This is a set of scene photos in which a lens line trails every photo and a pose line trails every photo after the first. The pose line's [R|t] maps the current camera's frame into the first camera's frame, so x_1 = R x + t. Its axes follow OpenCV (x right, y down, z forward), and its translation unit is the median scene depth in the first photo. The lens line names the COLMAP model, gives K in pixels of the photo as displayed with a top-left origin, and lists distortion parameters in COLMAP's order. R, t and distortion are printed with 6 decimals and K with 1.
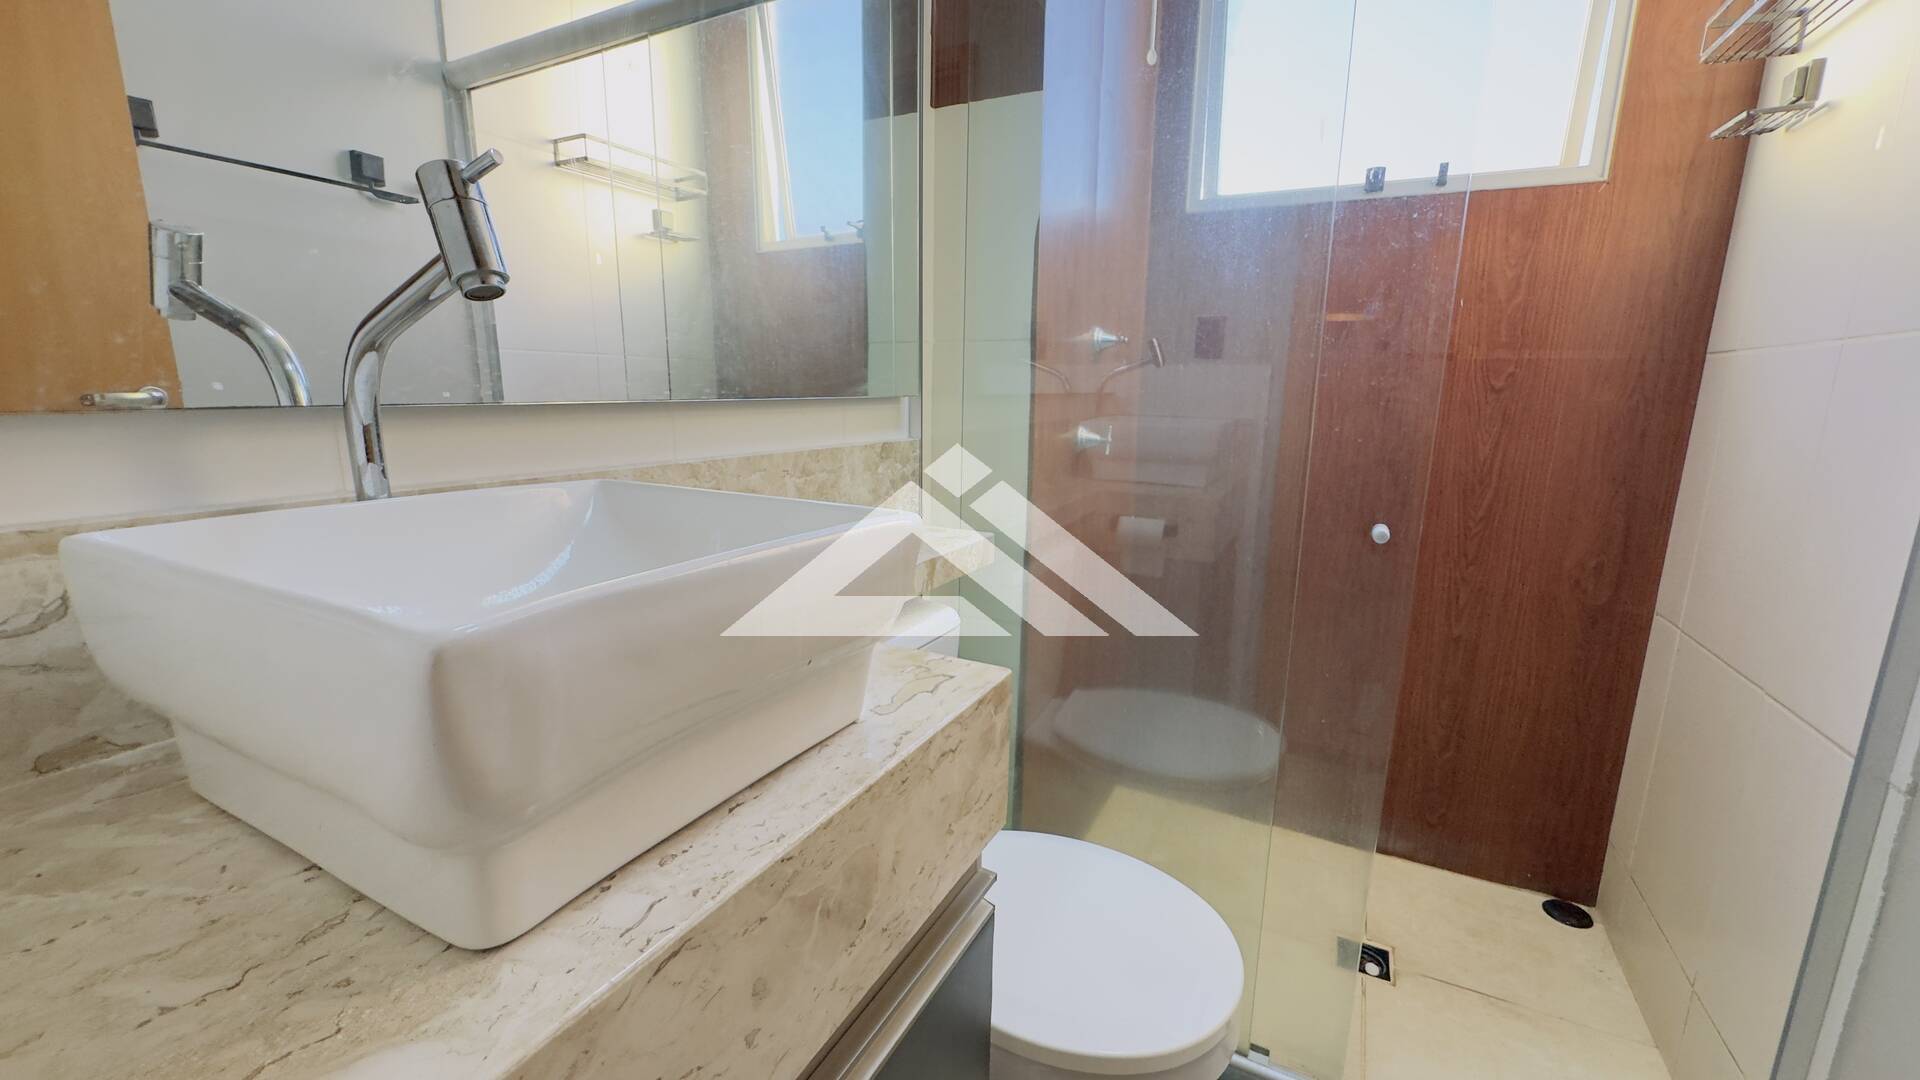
lens RADIAL K [[766.6, 0, 957.8], [0, 766.6, 544.1], [0, 0, 1]] dist [-0.003000, 0.000319]
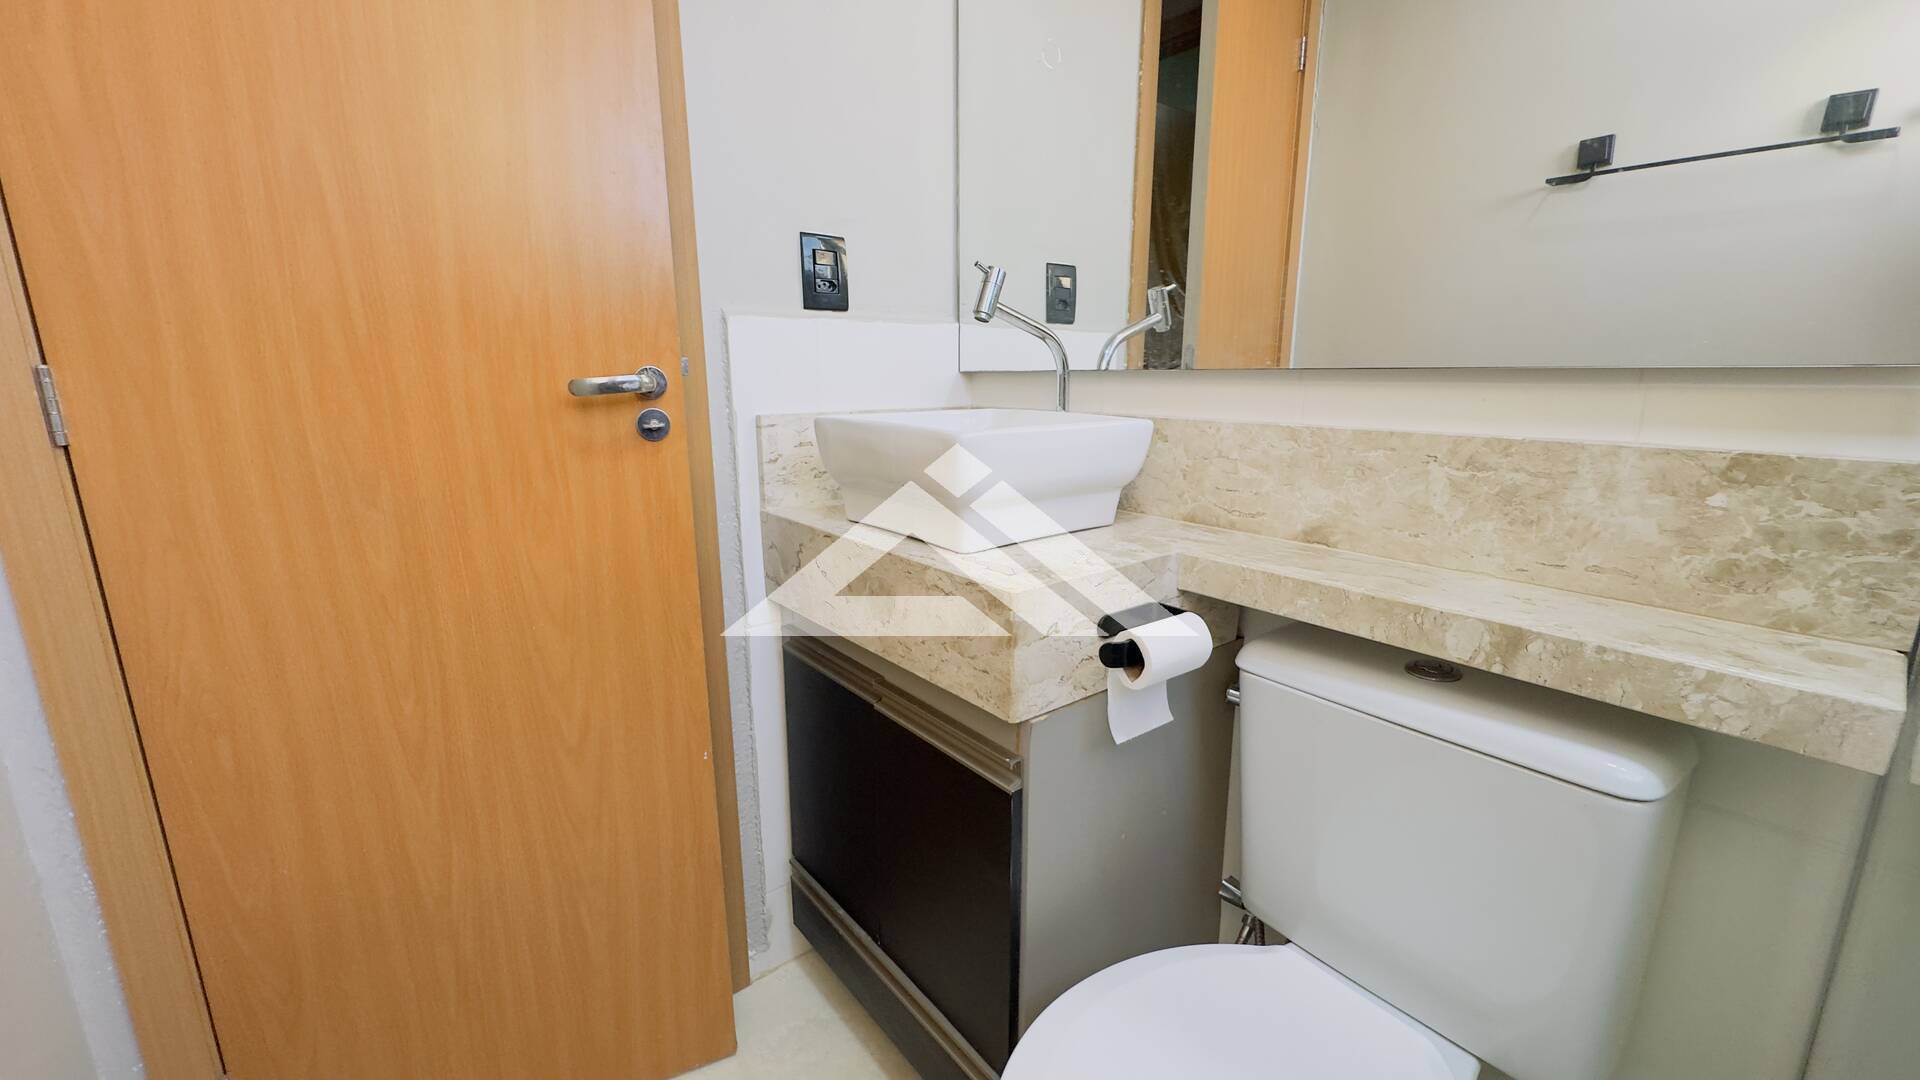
lens RADIAL K [[766.6, 0, 960.3], [0, 766.6, 540.3], [0, 0, 1]] dist [-0.003000, 0.000319]
pose [[-0.415361, 0.184244, -0.890803, 0.686798], [-0.186004, 0.941381, 0.281434, -0.136393], [0.890437, 0.282590, -0.356743, 0.792486]]
